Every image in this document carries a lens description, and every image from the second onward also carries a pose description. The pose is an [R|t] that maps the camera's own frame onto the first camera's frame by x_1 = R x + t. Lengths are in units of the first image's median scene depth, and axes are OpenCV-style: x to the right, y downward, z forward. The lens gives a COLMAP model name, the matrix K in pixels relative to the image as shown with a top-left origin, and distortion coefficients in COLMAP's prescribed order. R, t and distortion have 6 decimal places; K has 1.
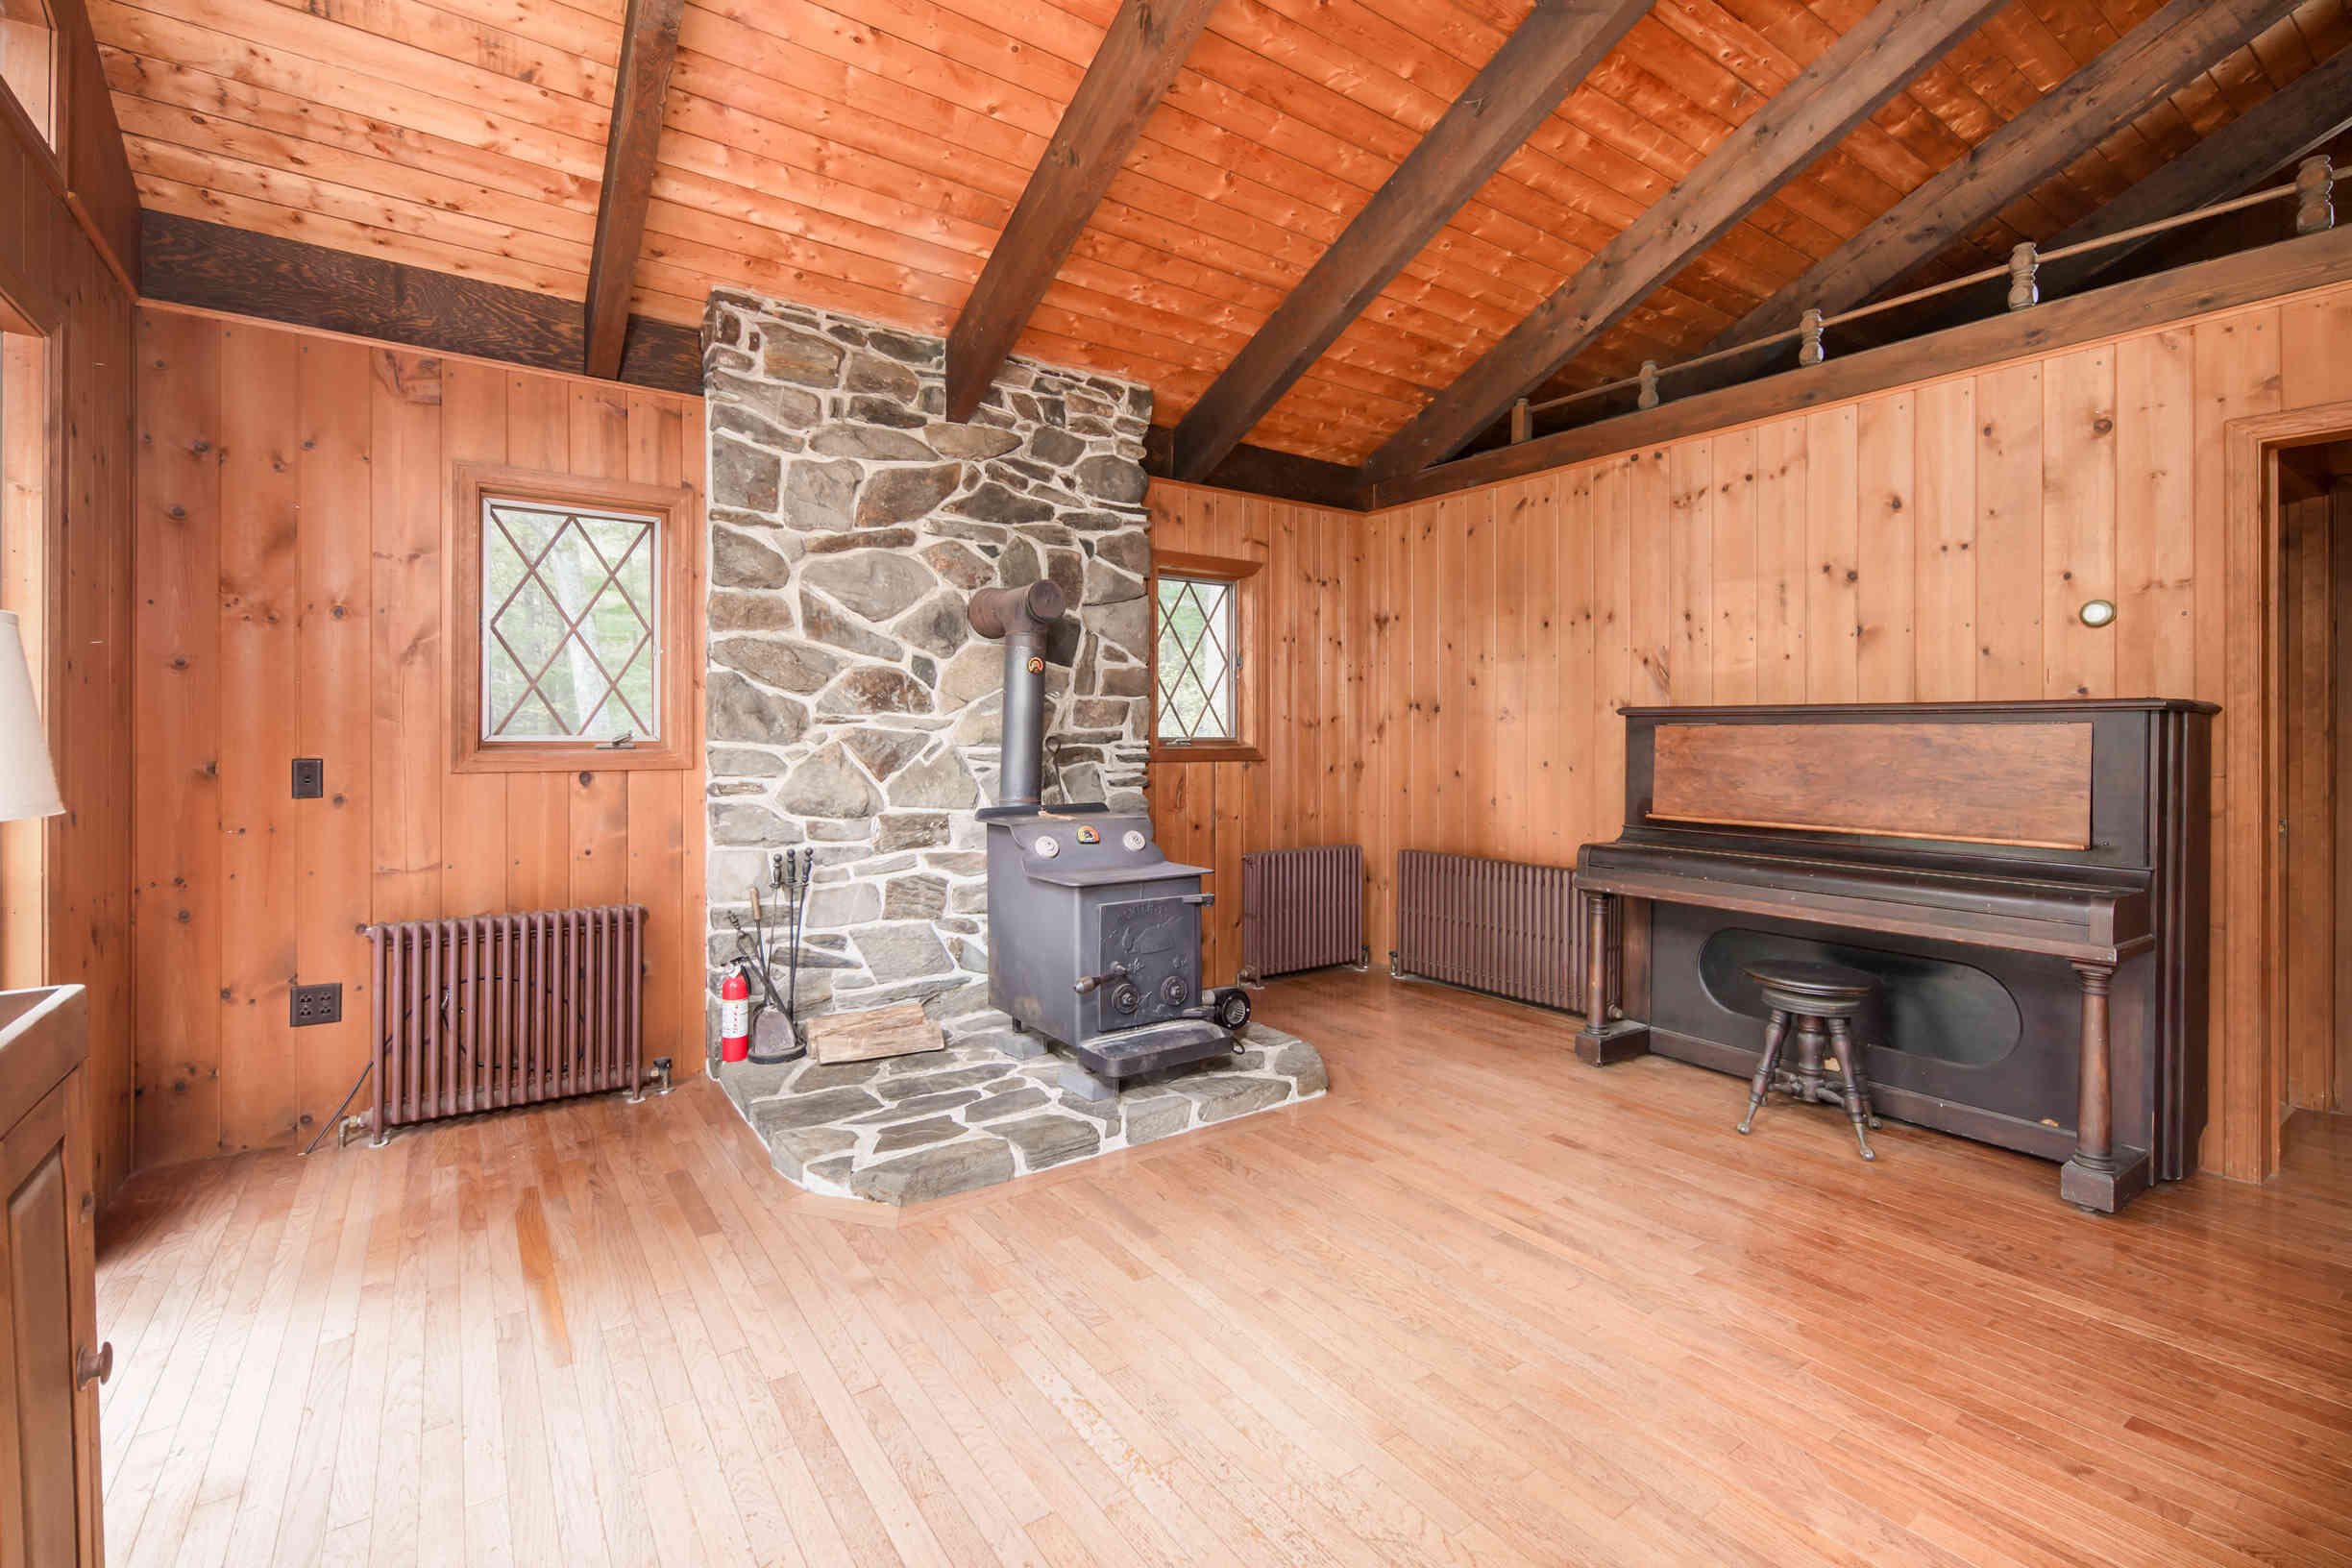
lens RADIAL K [[1031.7, 0, 1182.0], [0, 1031.7, 725.1], [0, 0, 1]] dist [-0.000906, 0.000042]
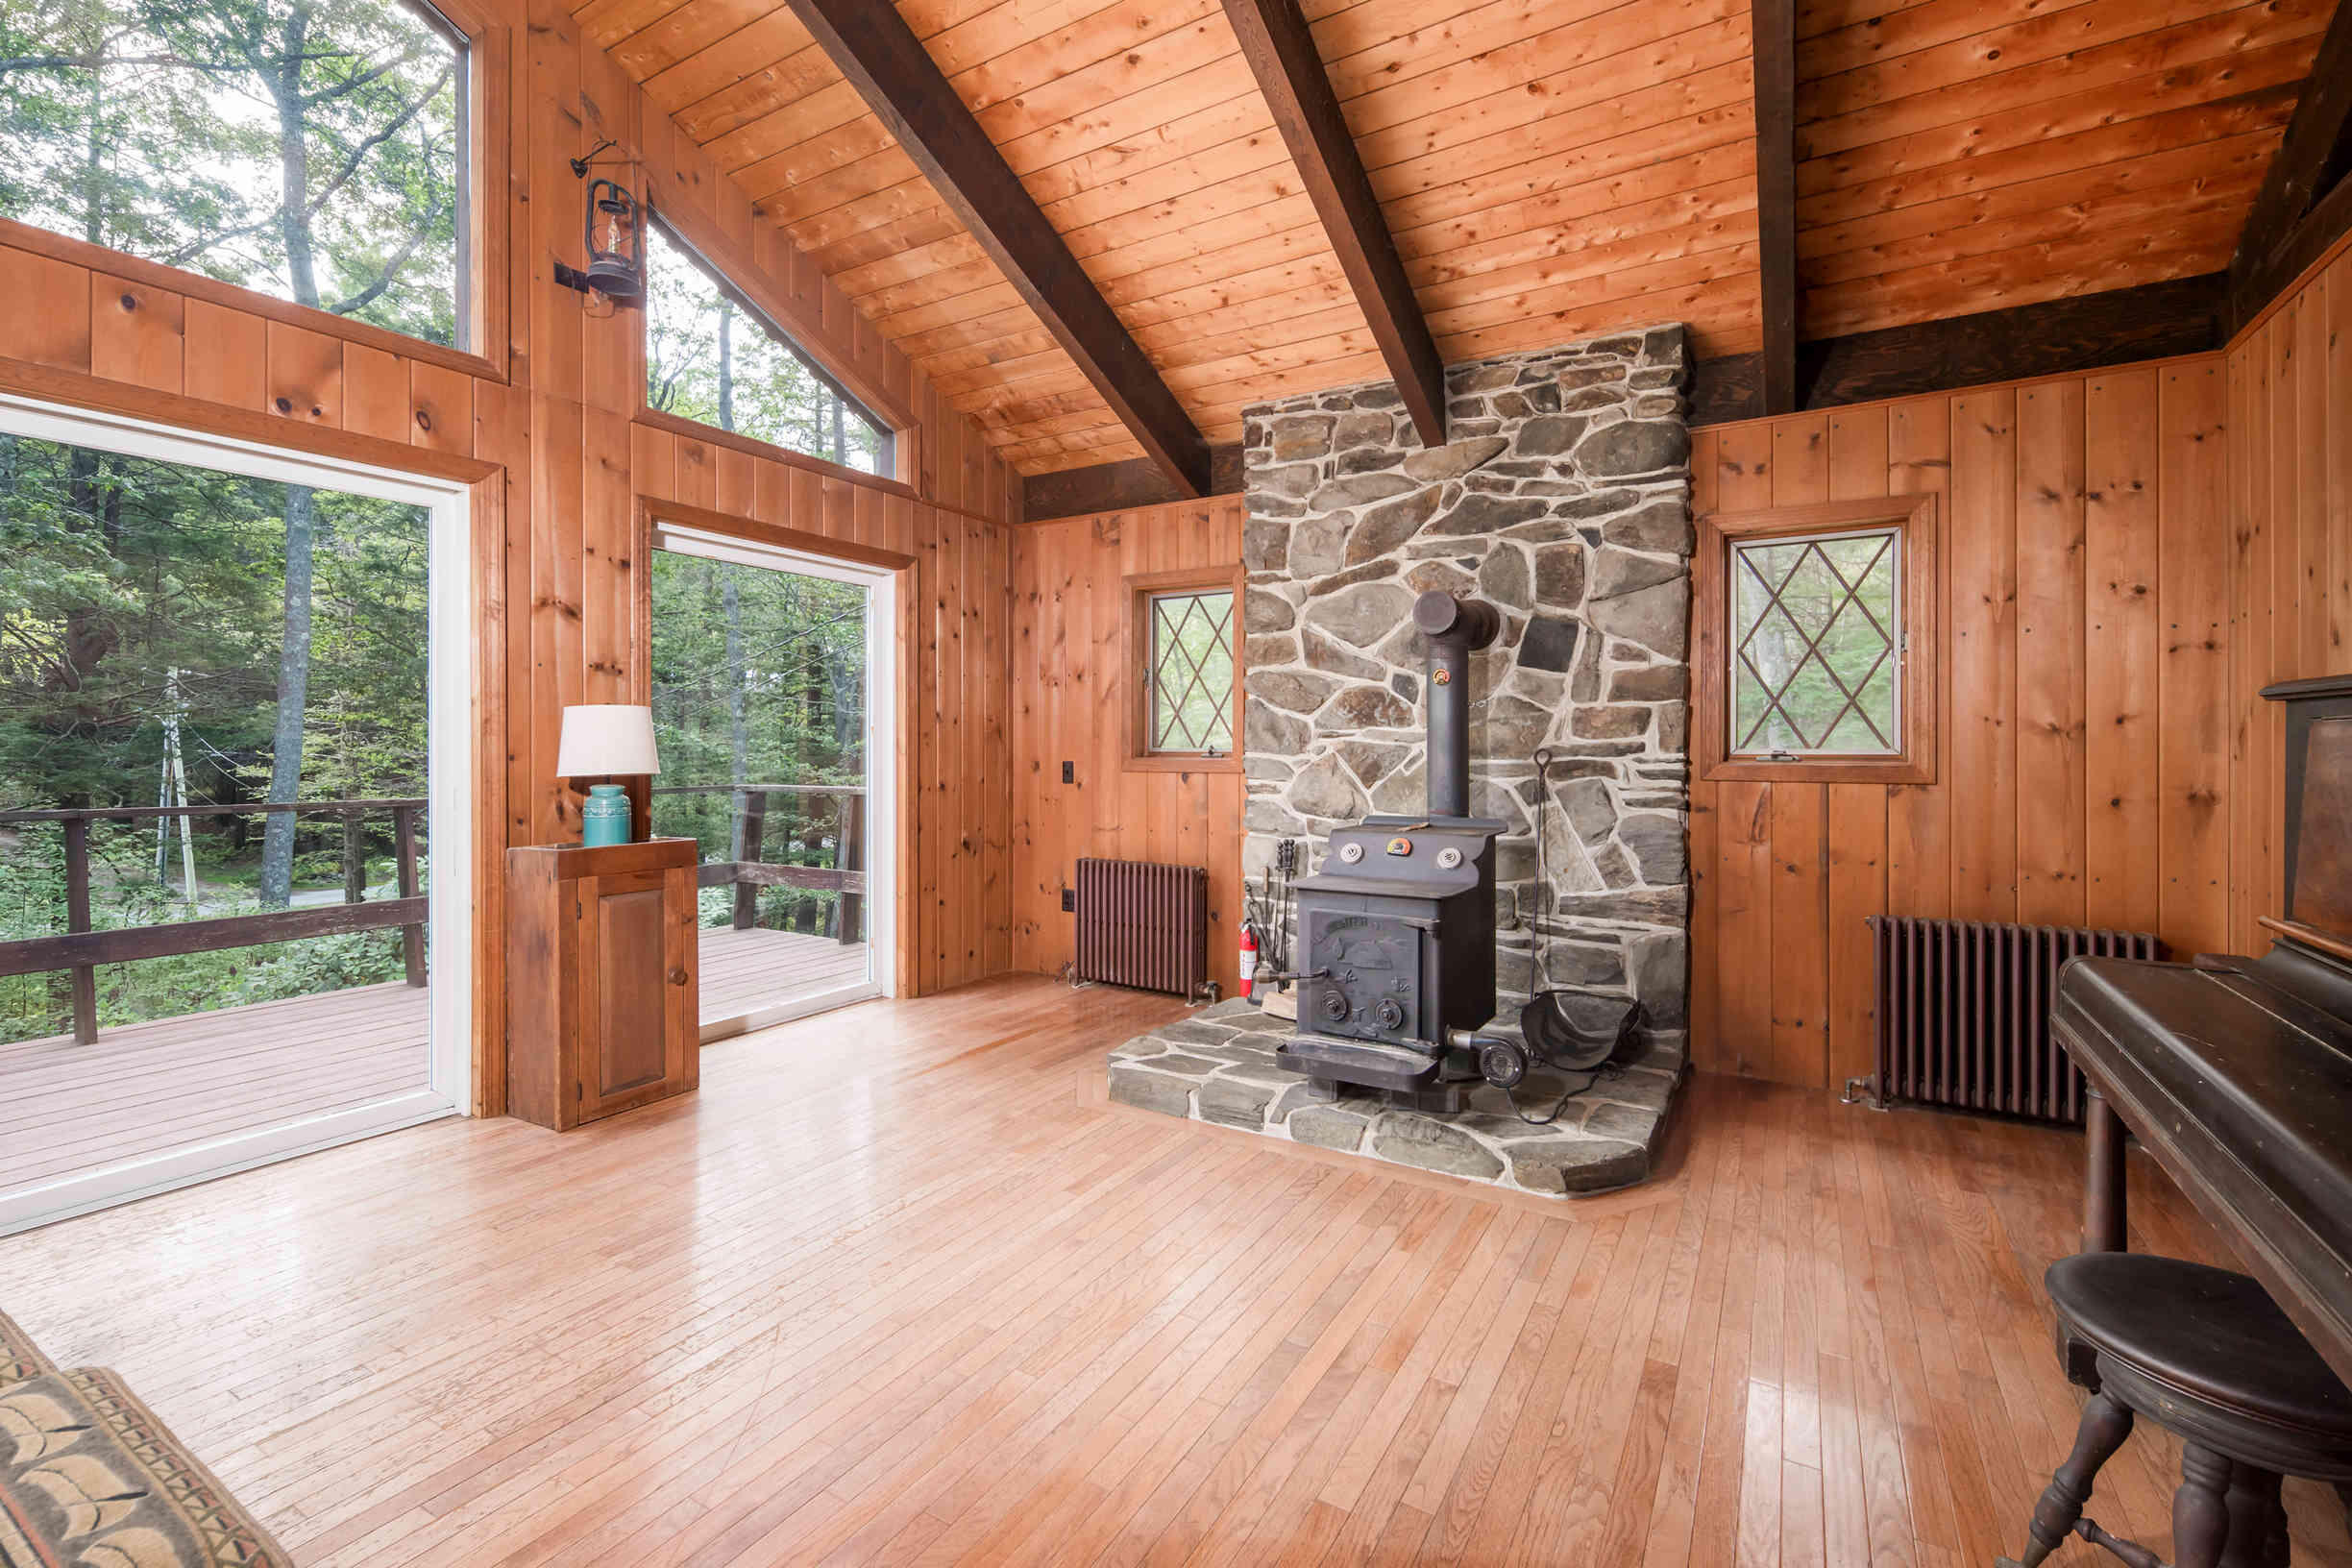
lens RADIAL K [[1016.5, 0, 1183.0], [0, 1016.5, 737.4], [0, 0, 1]] dist [0.000685, 0.000218]
pose [[0.405748, -0.010740, -0.913922, 0.635348], [0.009134, 0.999929, -0.007695, 0.005653], [0.913940, -0.005225, 0.405817, 0.362486]]
